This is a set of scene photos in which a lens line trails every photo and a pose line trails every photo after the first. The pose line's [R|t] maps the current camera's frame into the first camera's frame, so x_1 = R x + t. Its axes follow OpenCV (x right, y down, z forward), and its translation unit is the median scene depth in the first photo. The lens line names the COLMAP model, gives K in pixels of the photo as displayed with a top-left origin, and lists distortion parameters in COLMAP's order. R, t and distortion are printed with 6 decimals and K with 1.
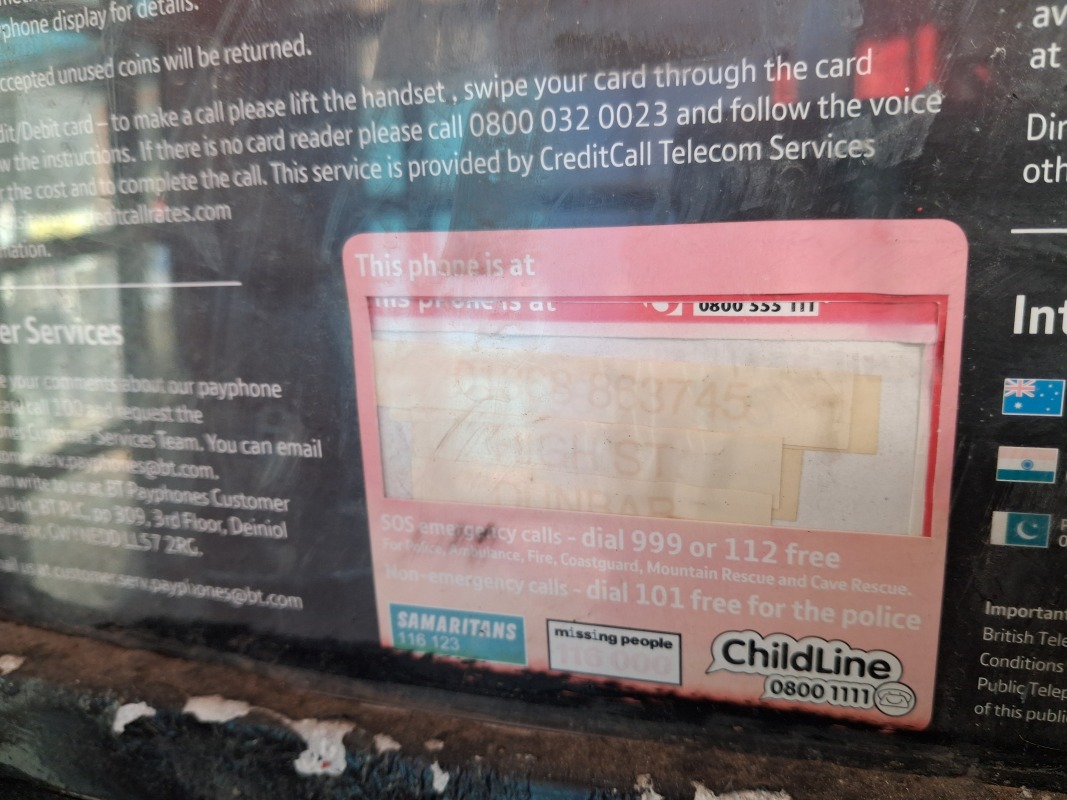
lens RADIAL K [[840.5, 0, 533.5], [0, 840.5, 400.0], [0, 0, 1]] dist [-0.000864, -0.000570]
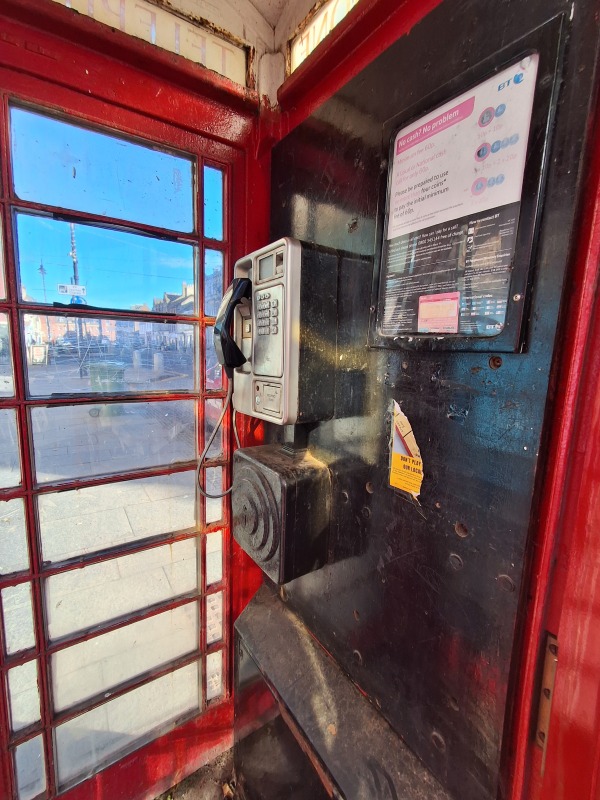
lens RADIAL K [[367.2, 0, 299.9], [0, 367.2, 402.6], [0, 0, 1]] dist [-0.000576, 0.013584]
pose [[0.770990, 0.149504, -0.619050, 1.920669], [-0.182425, 0.983167, 0.010241, 1.546855], [0.610160, 0.105034, 0.785285, -4.025309]]
